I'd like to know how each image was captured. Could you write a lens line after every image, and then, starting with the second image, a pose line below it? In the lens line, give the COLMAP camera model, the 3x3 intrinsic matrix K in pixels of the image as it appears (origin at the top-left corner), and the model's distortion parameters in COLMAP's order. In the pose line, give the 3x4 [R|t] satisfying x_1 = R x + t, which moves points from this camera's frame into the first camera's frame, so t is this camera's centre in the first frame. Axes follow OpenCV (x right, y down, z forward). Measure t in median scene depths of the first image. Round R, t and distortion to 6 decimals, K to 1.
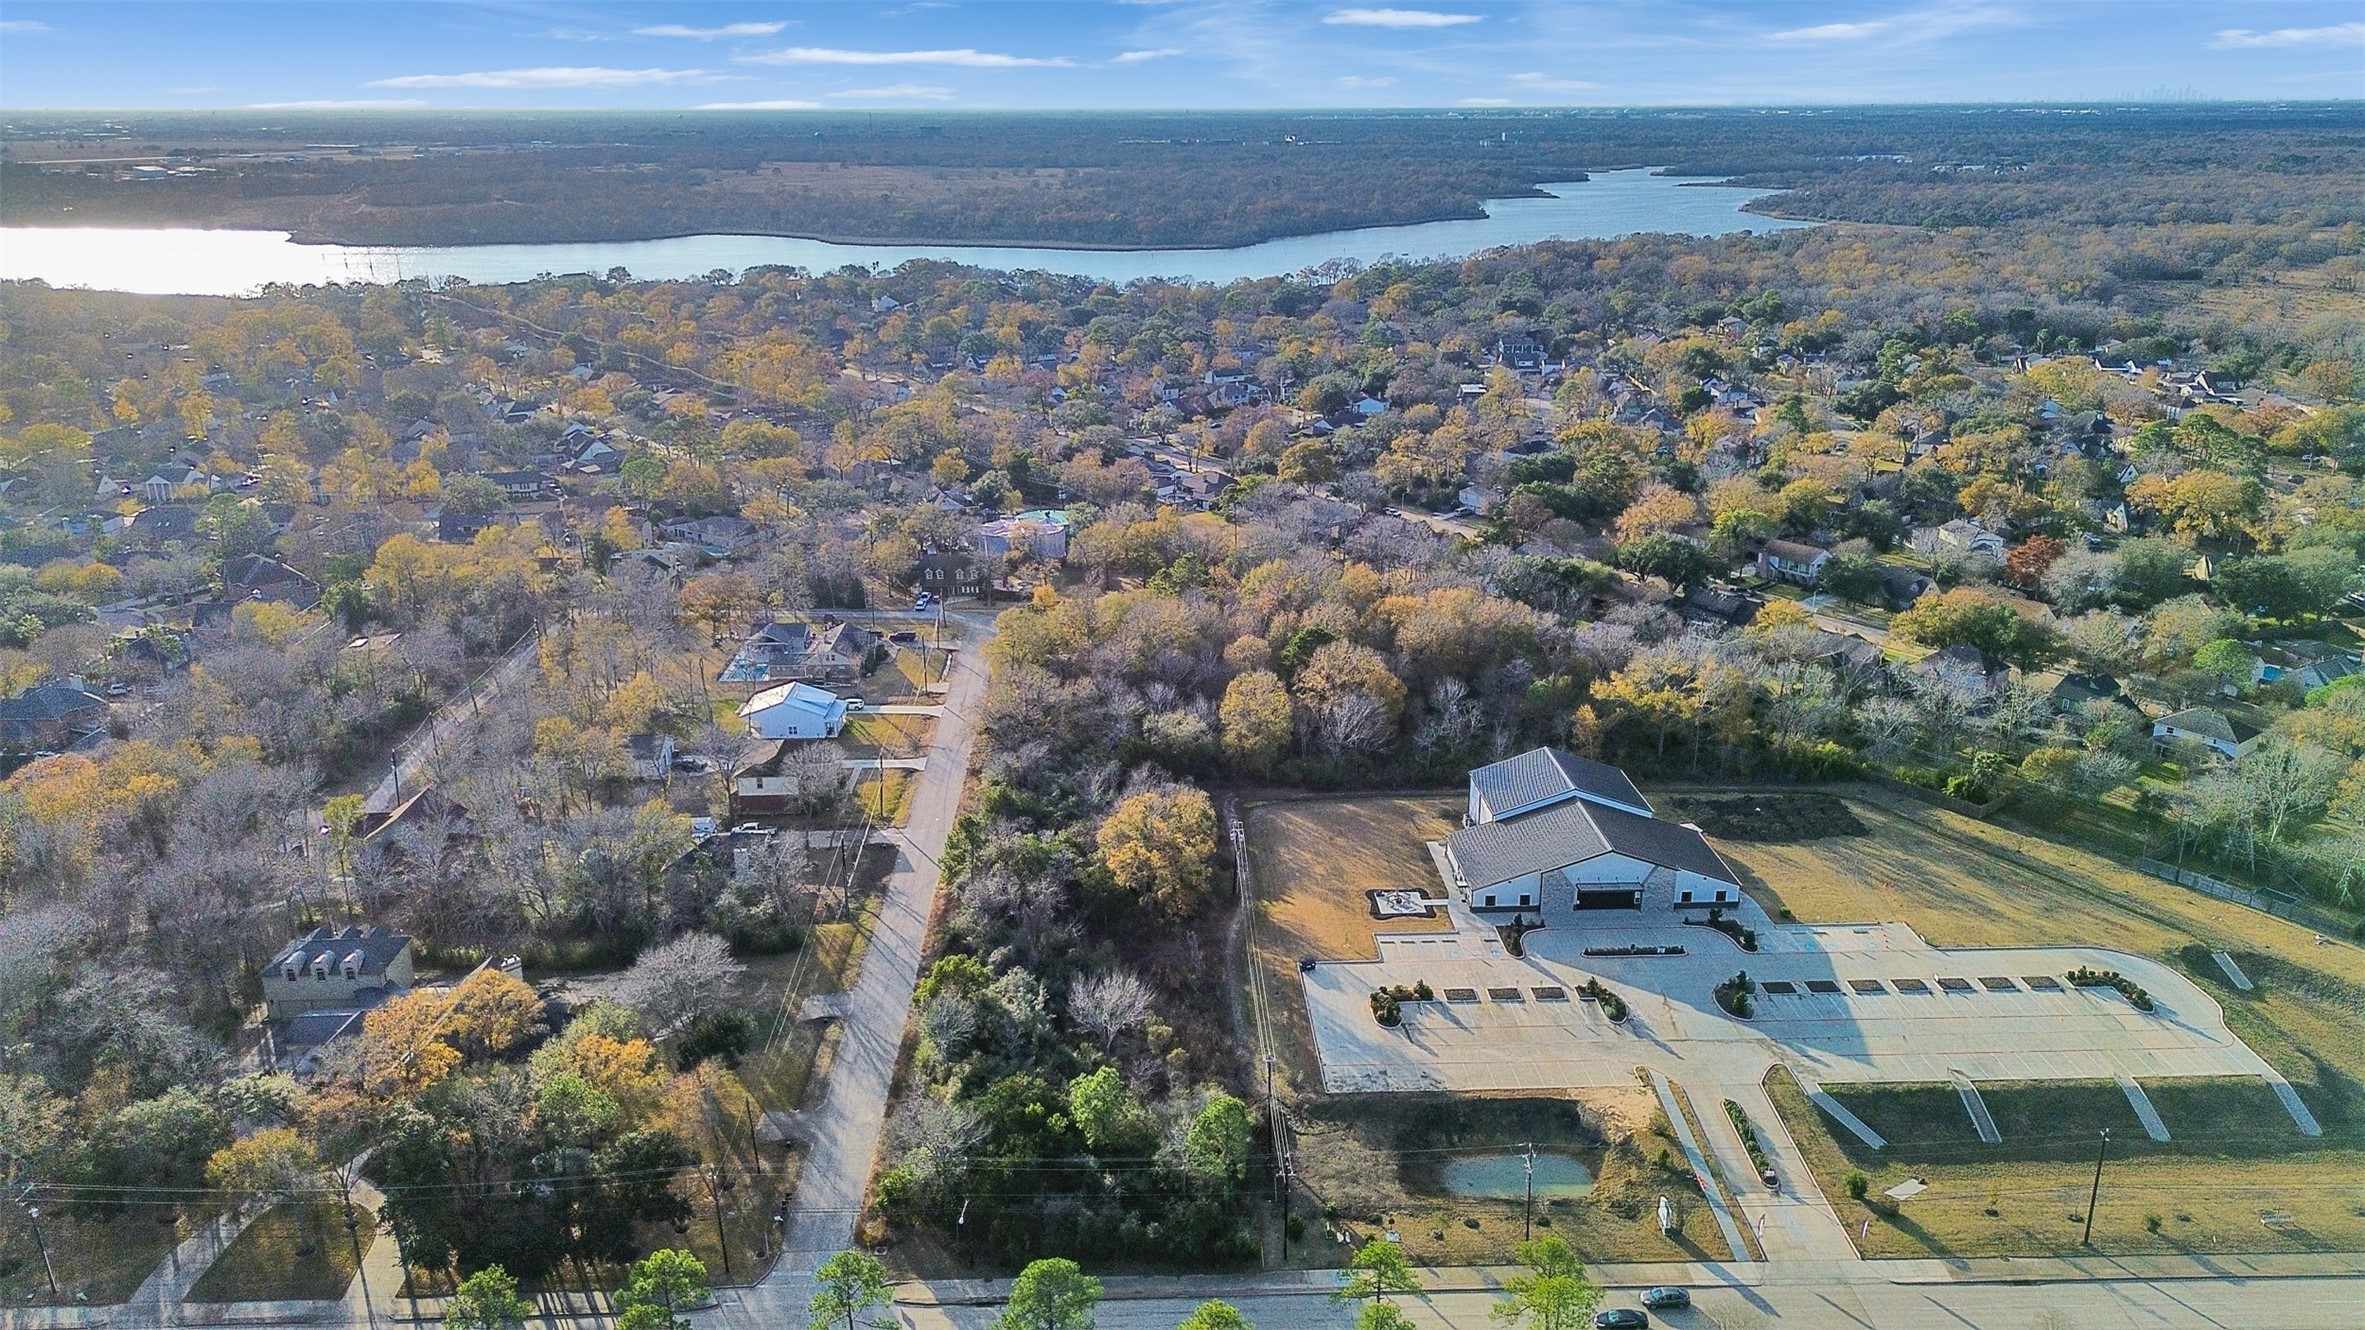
lens RADIAL K [[1667.2, 0, 1182.5], [0, 1667.2, 665.0], [0, 0, 1]] dist [0.080725, -0.096949]
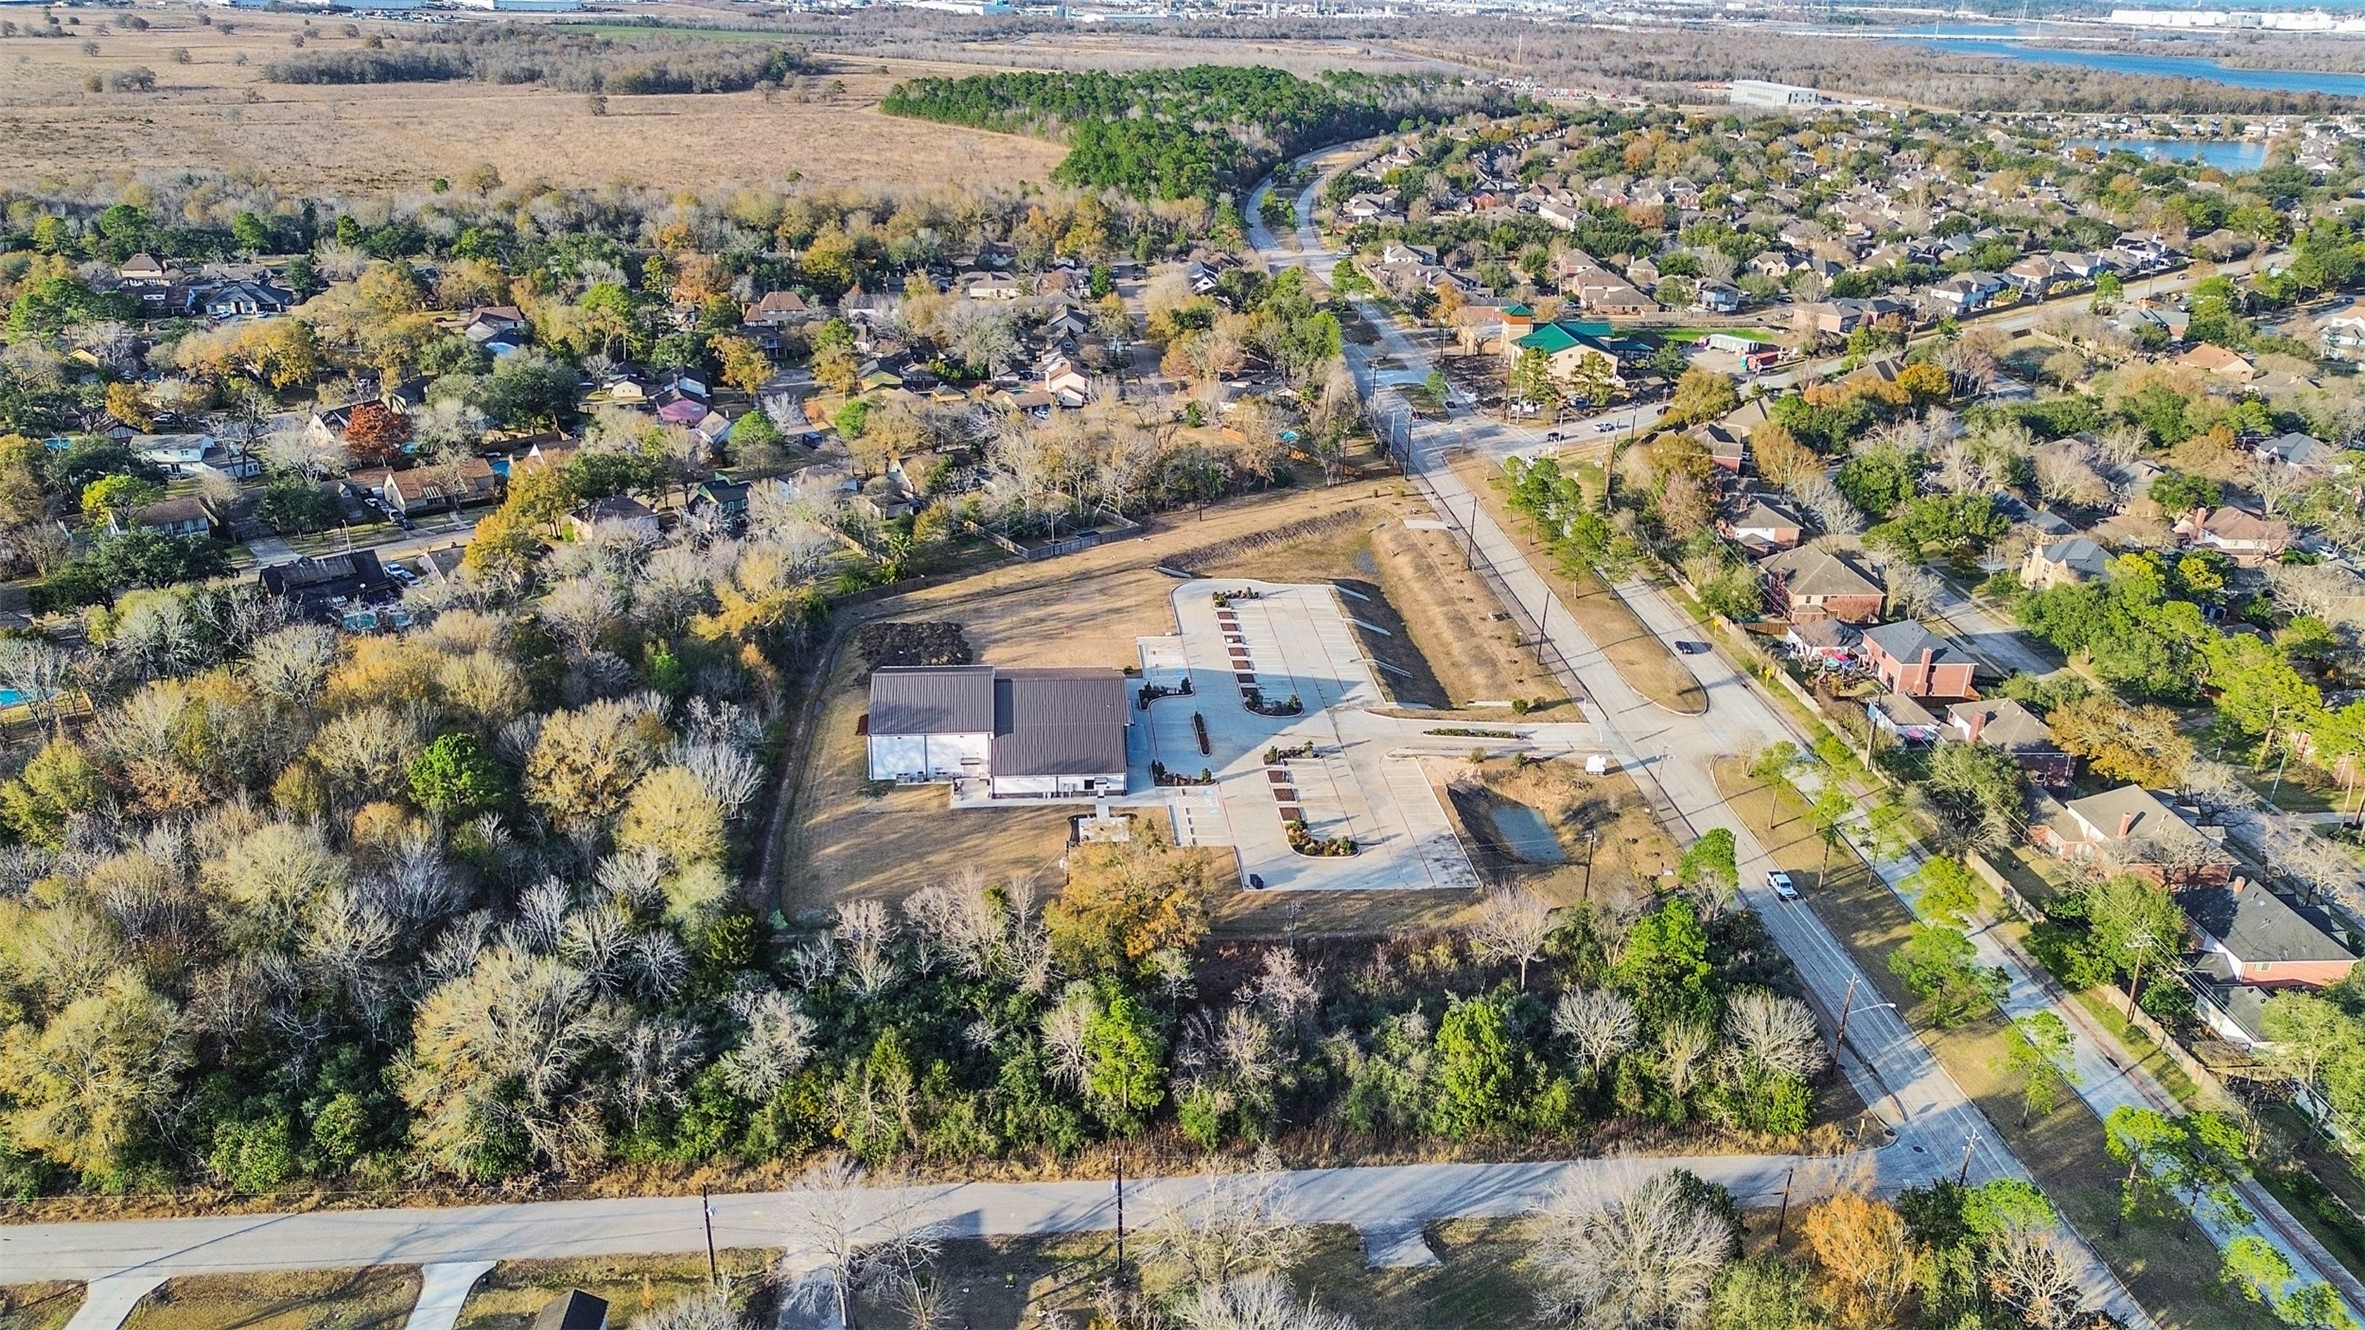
lens RADIAL K [[1667.2, 0, 1182.5], [0, 1667.2, 665.0], [0, 0, 1]] dist [0.080725, -0.096949]
pose [[-0.046657, -0.387560, 0.920663, -0.764093], [0.293890, 0.875548, 0.383462, -0.309588], [-0.954700, 0.288465, 0.073049, 0.960008]]
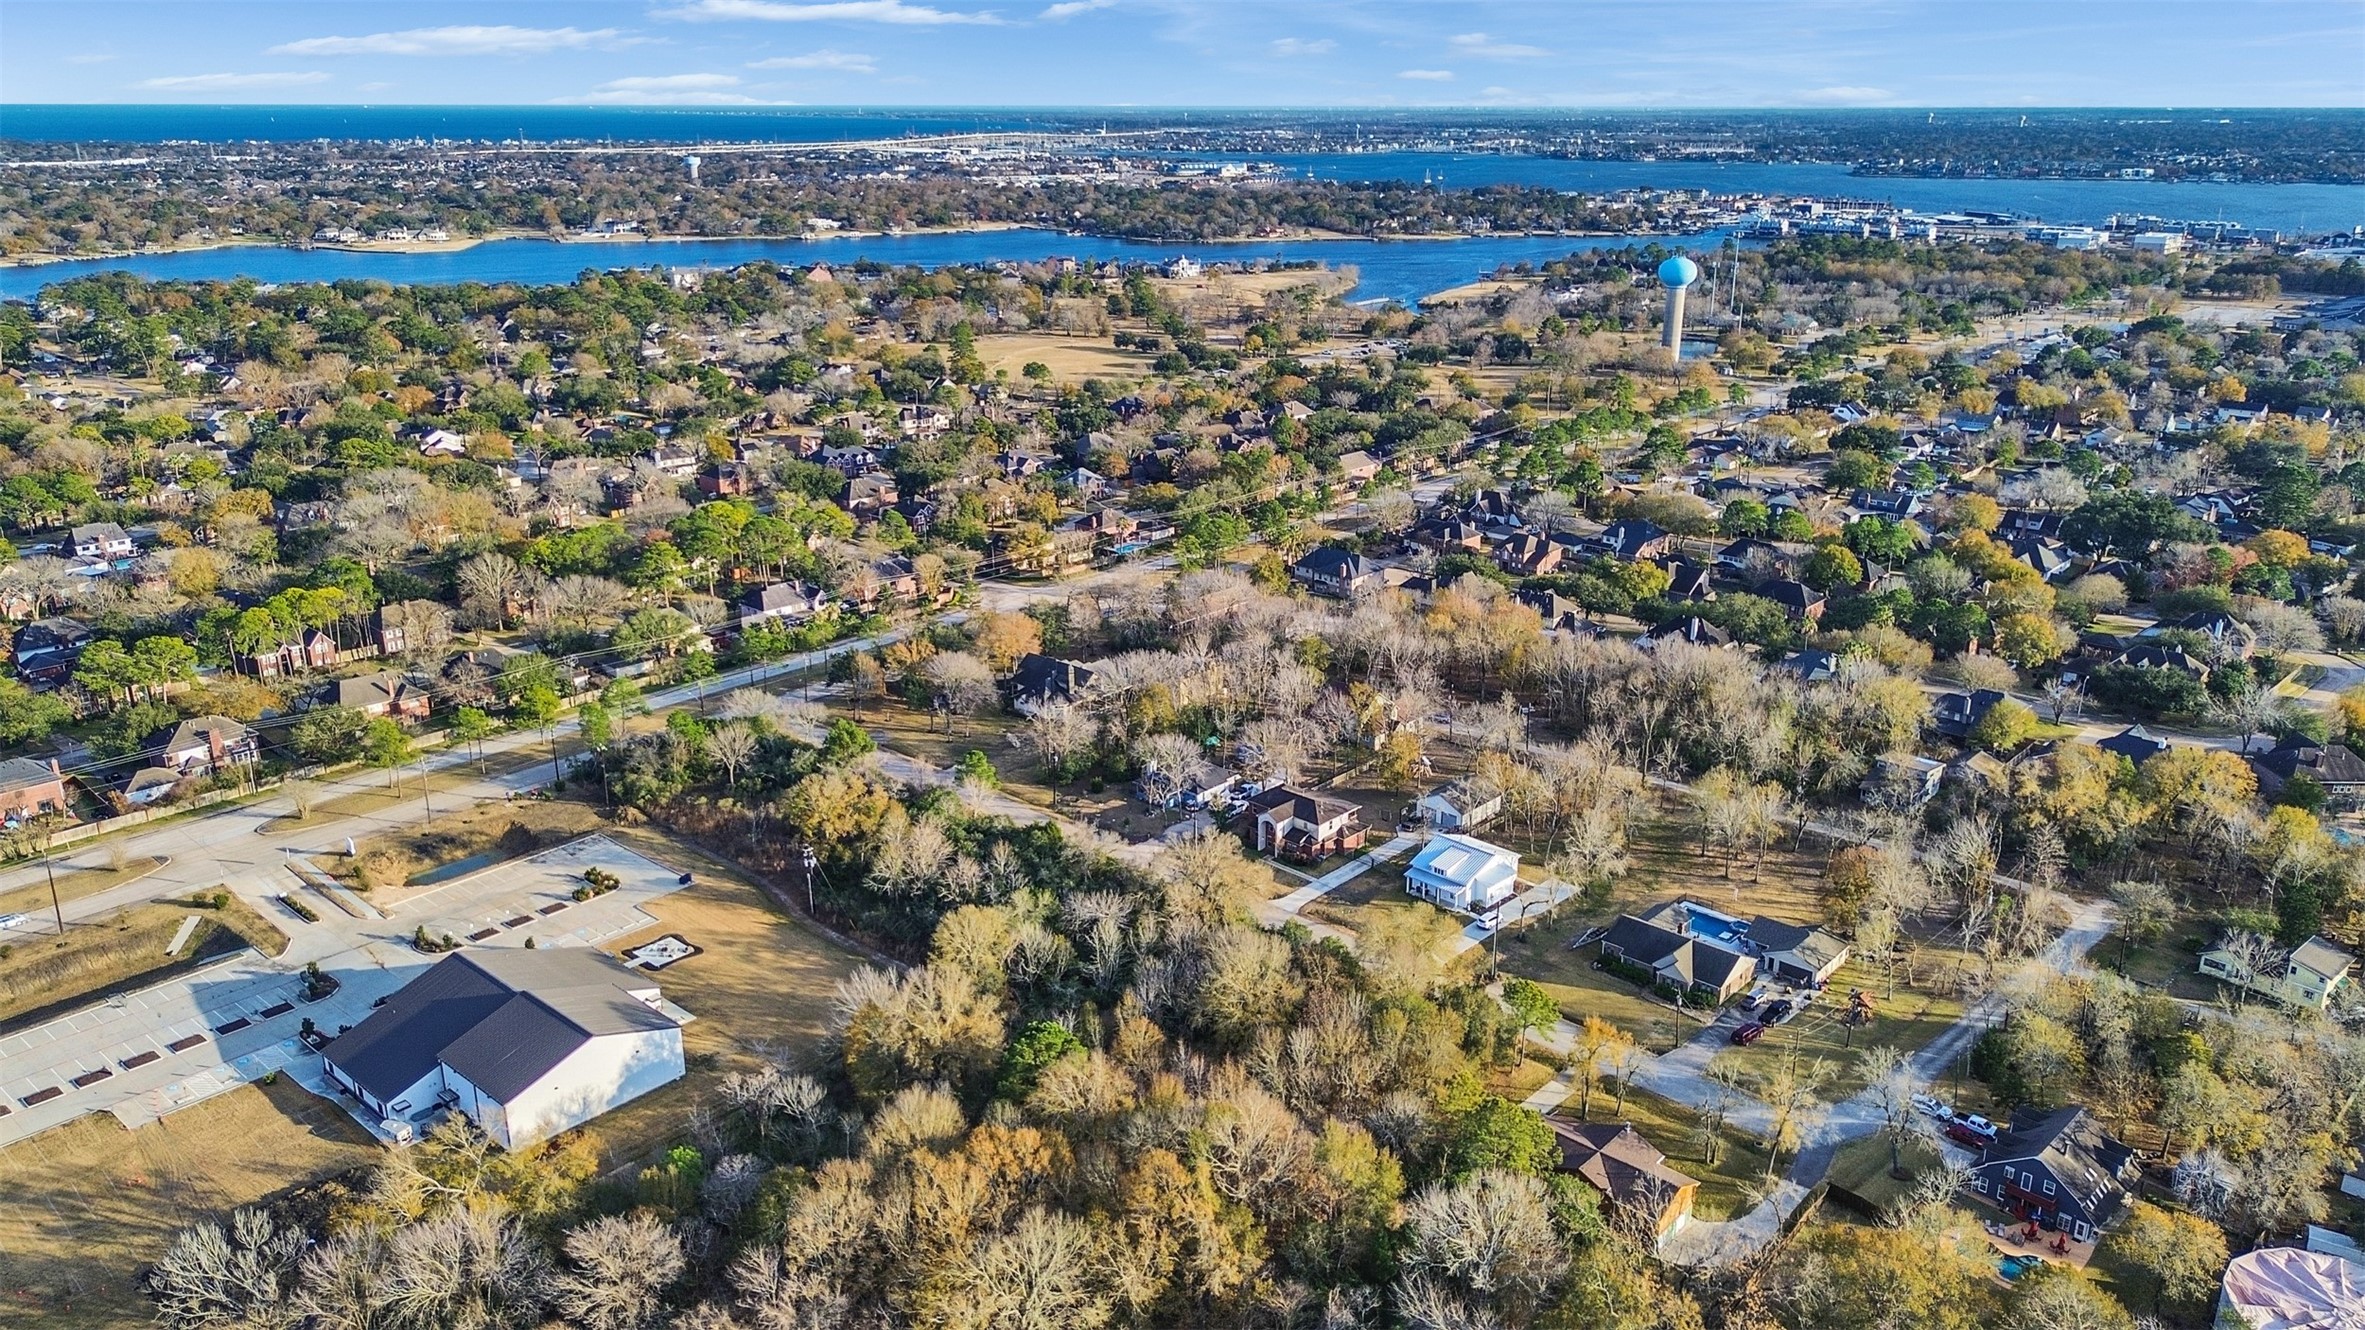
lens RADIAL K [[1667.2, 0, 1182.5], [0, 1667.2, 665.0], [0, 0, 1]] dist [0.080725, -0.096949]
pose [[-0.699172, 0.227406, -0.677824, 0.638763], [-0.226591, 0.828712, 0.511755, -0.686087], [0.678097, 0.511393, -0.527884, 1.870310]]
